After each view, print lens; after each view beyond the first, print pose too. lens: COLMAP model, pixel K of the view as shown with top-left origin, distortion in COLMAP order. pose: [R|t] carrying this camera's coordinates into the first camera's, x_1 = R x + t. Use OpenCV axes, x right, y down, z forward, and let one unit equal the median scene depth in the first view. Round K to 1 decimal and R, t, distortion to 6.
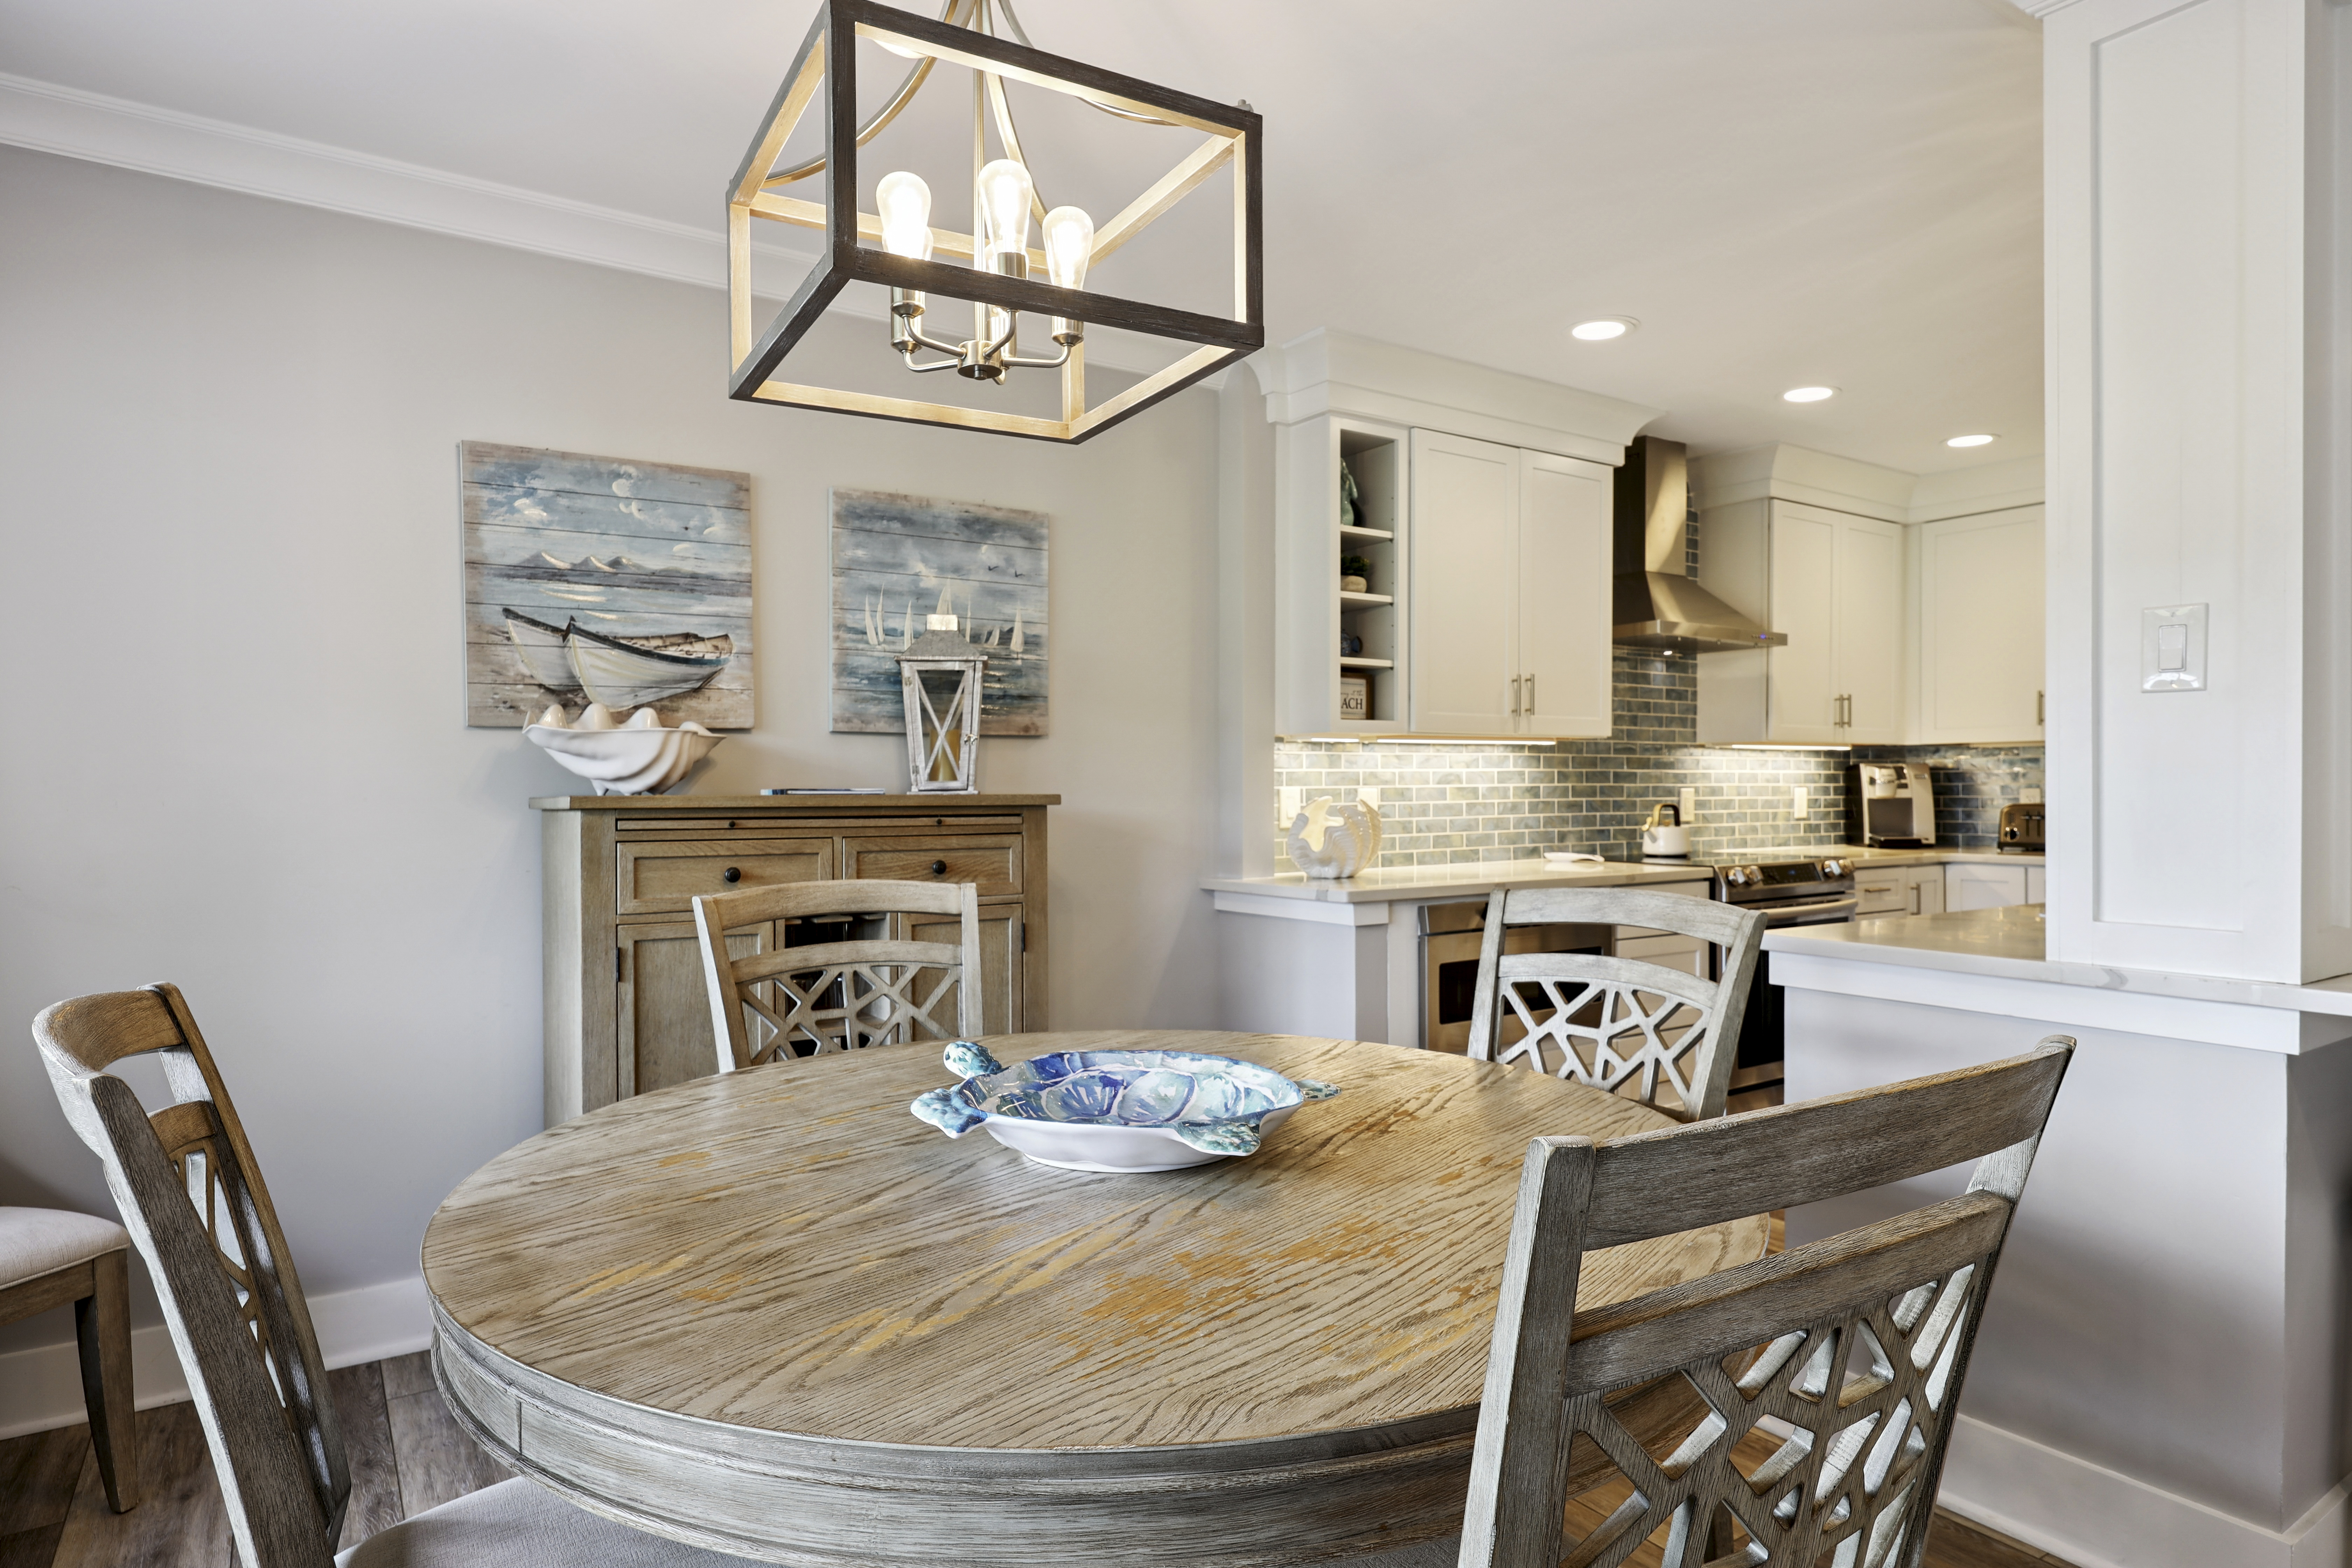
lens RADIAL K [[1346.5, 0, 1118.0], [0, 1346.5, 794.4], [0, 0, 1]] dist [-0.000063, -0.000479]
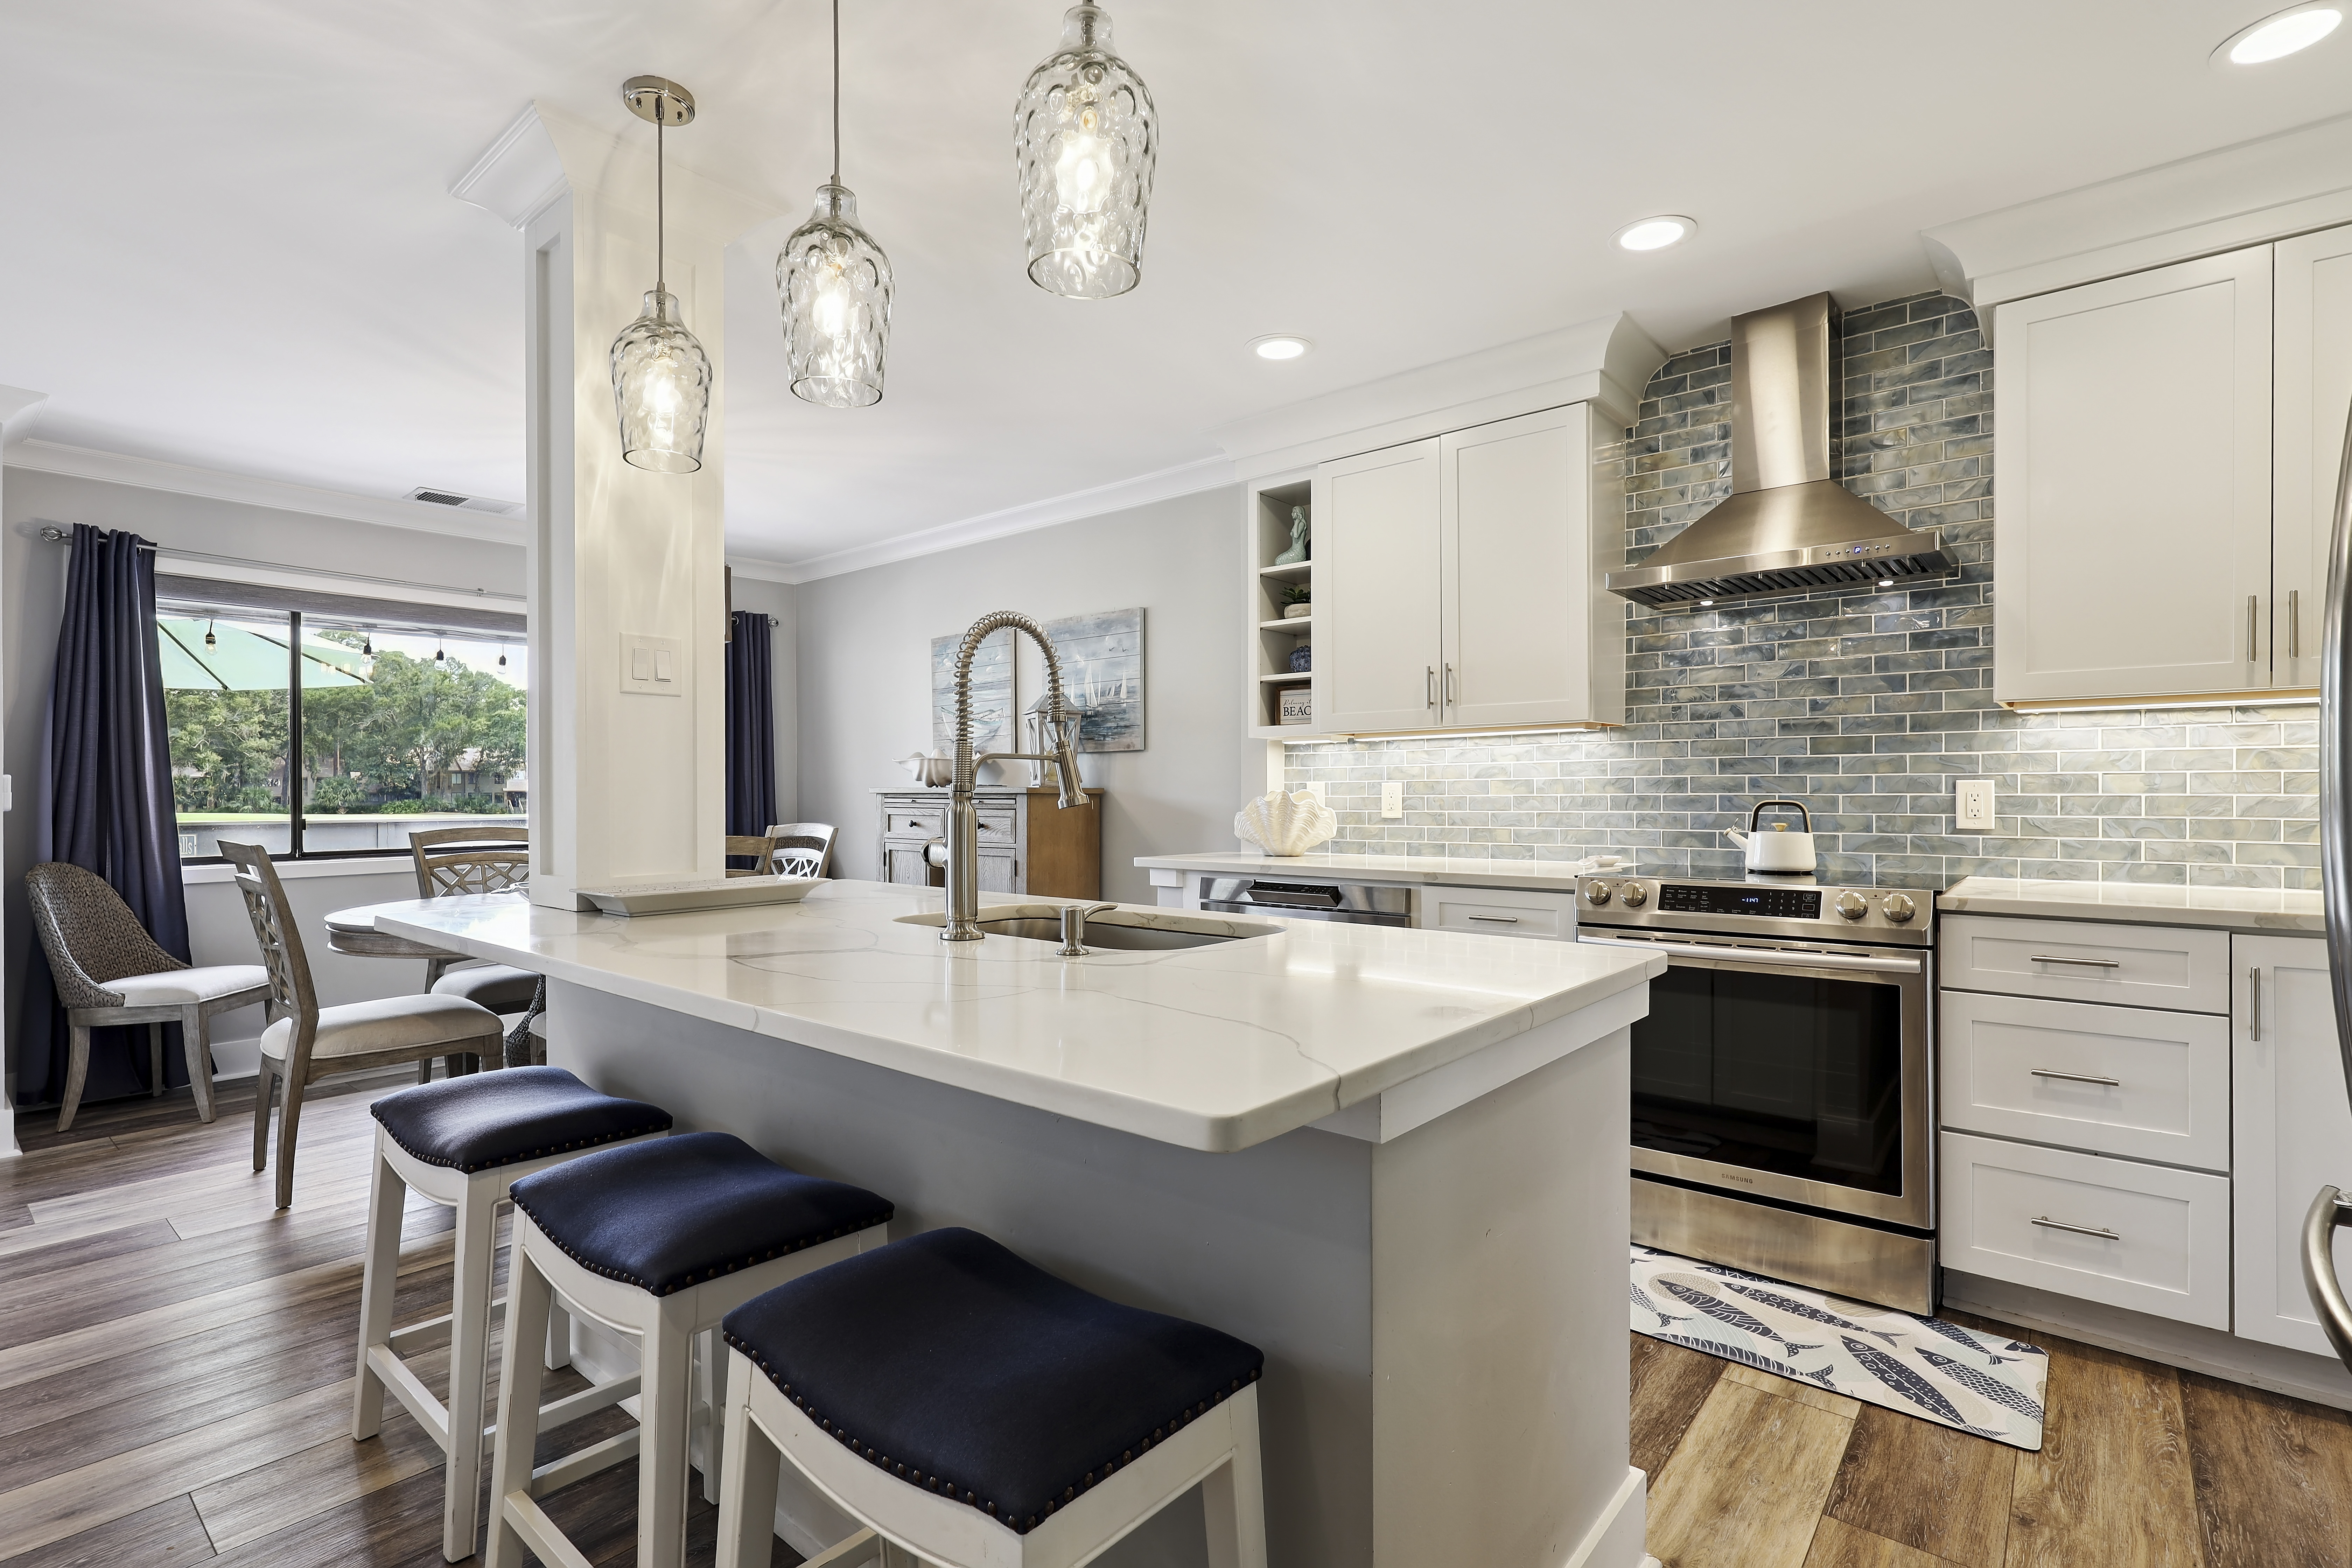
lens RADIAL K [[1121.5, 0, 1257.8], [0, 1121.5, 797.2], [0, 0, 1]] dist [-0.001137, -0.000391]
pose [[0.303506, 0.006824, -0.952805, 1.009659], [-0.002361, 0.999977, 0.006409, 0.002117], [0.952827, 0.000304, 0.303515, 0.604767]]
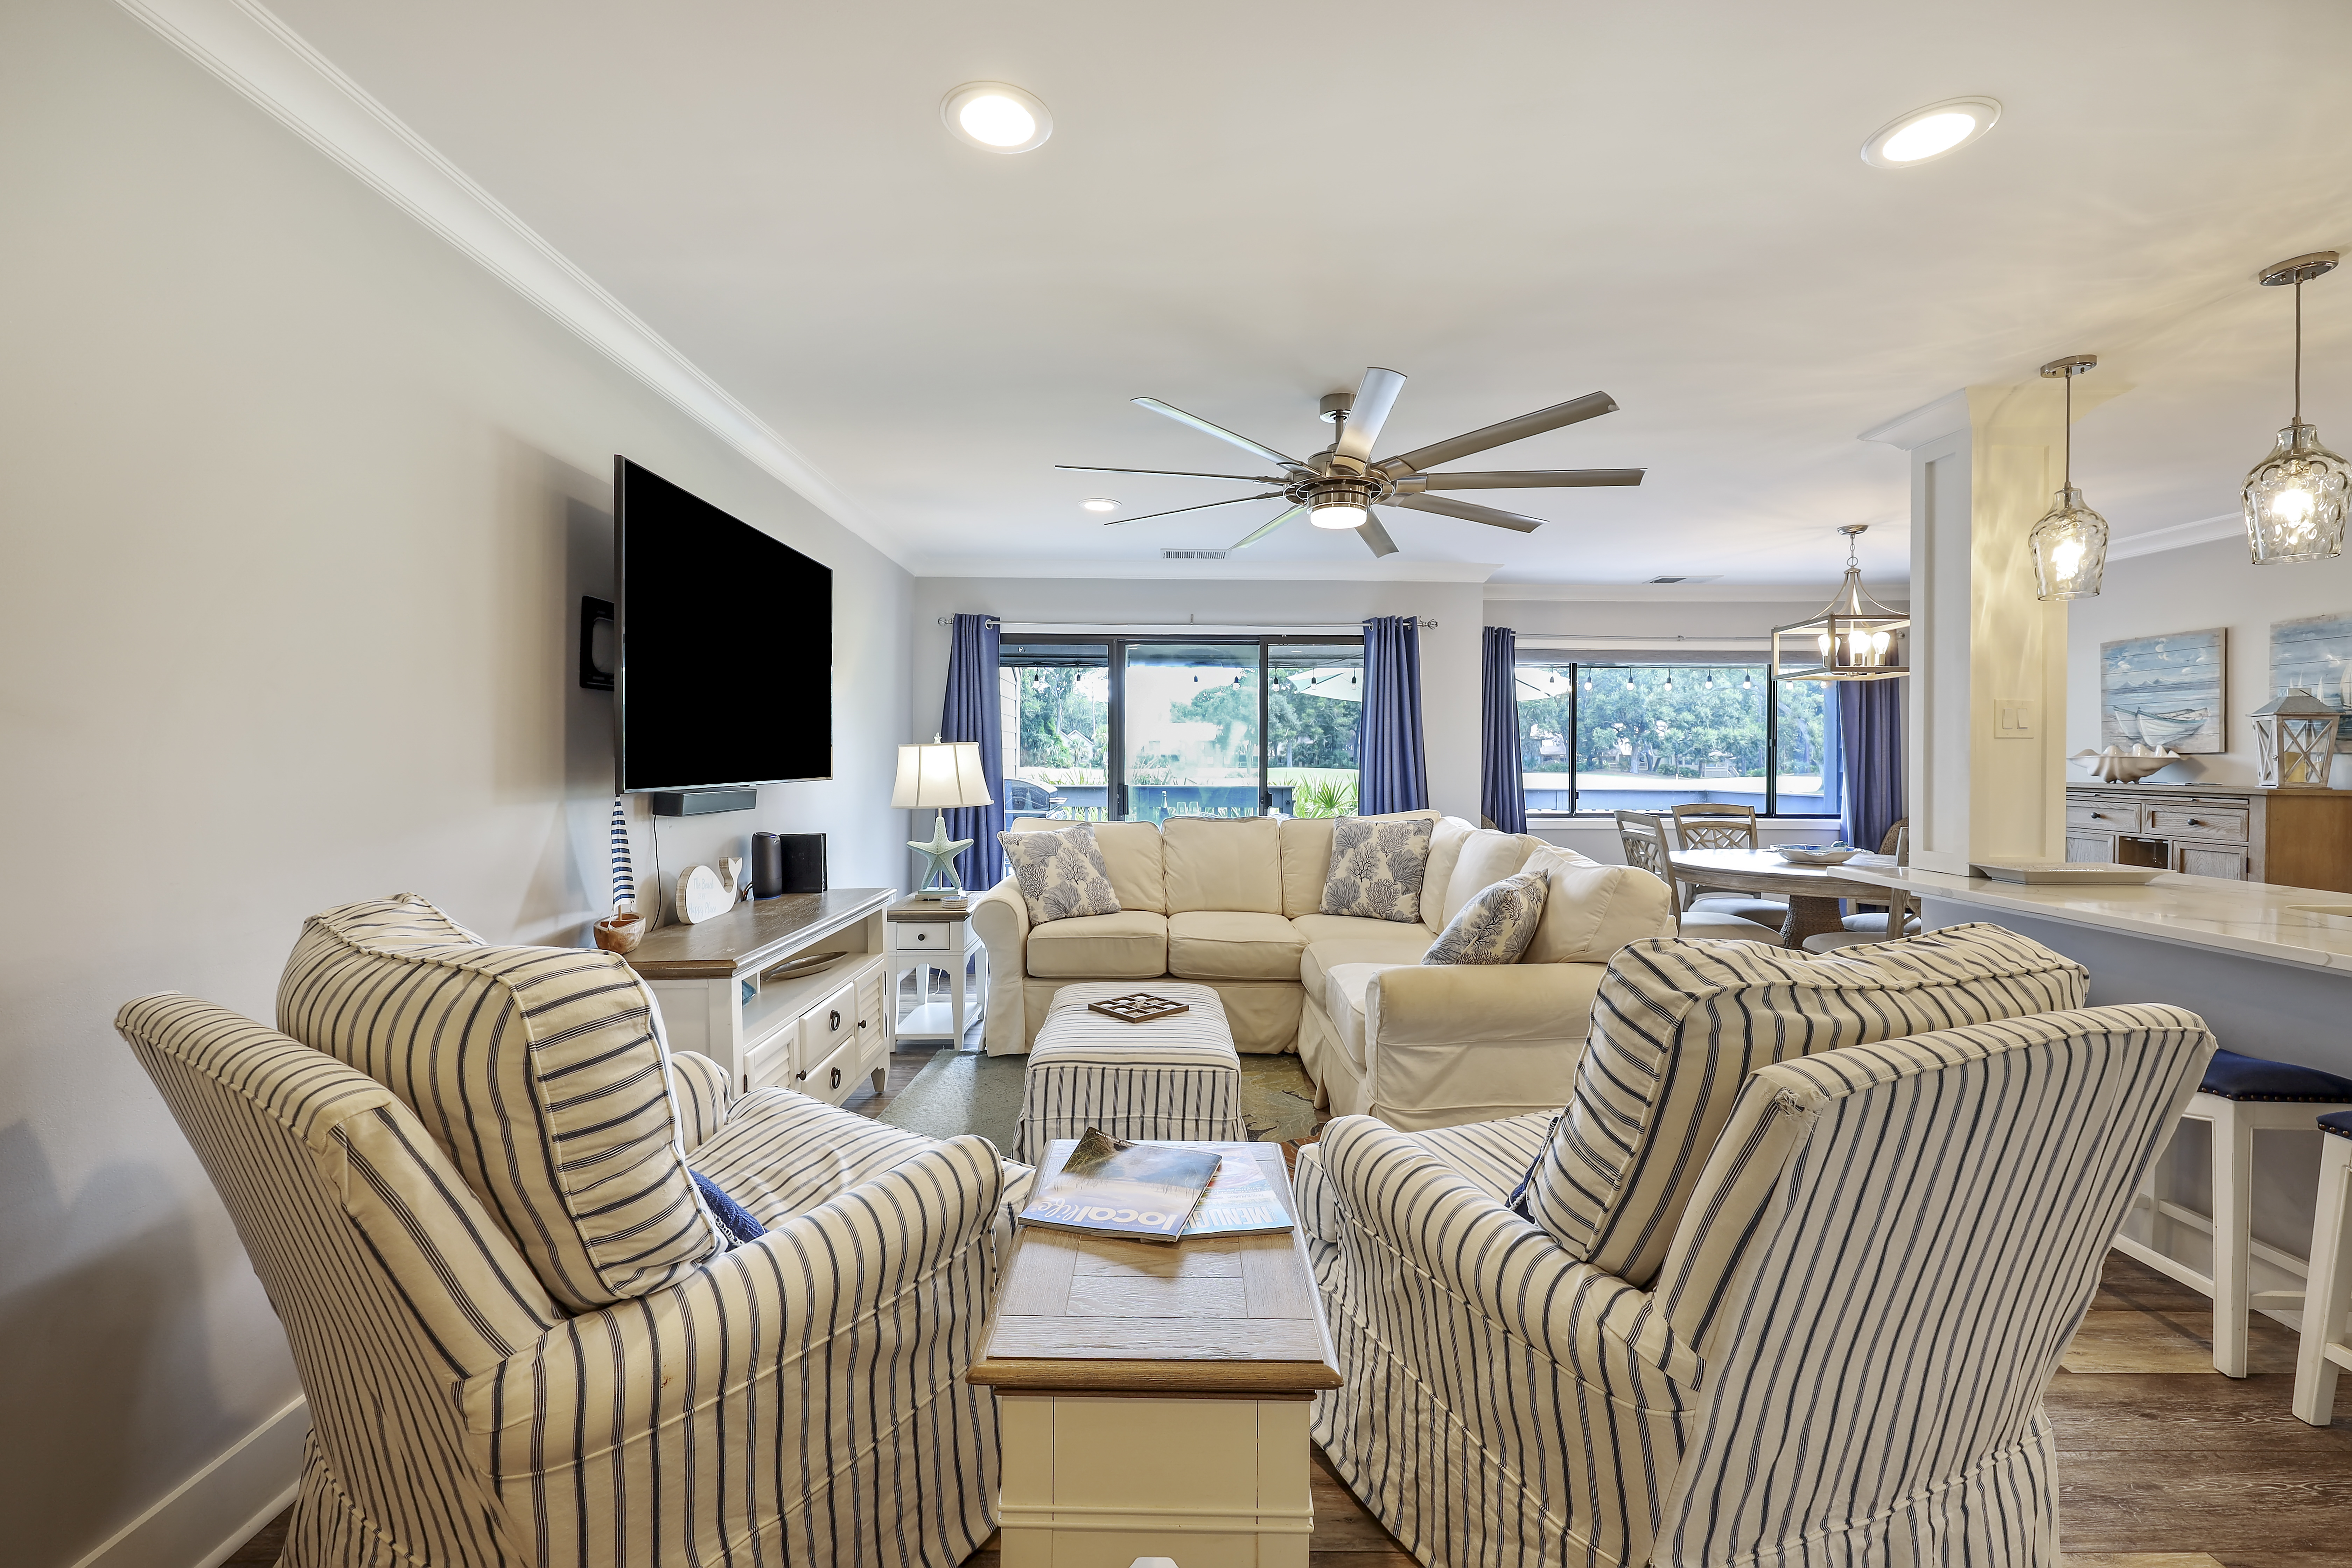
lens RADIAL K [[1028.3, 0, 1122.8], [0, 1028.3, 757.8], [0, 0, 1]] dist [0.003221, 0.000640]
pose [[-0.575579, 0.004464, -0.817734, 1.405154], [-0.006327, 0.999931, 0.009912, -0.032779], [0.817722, 0.010879, -0.575511, 0.388754]]
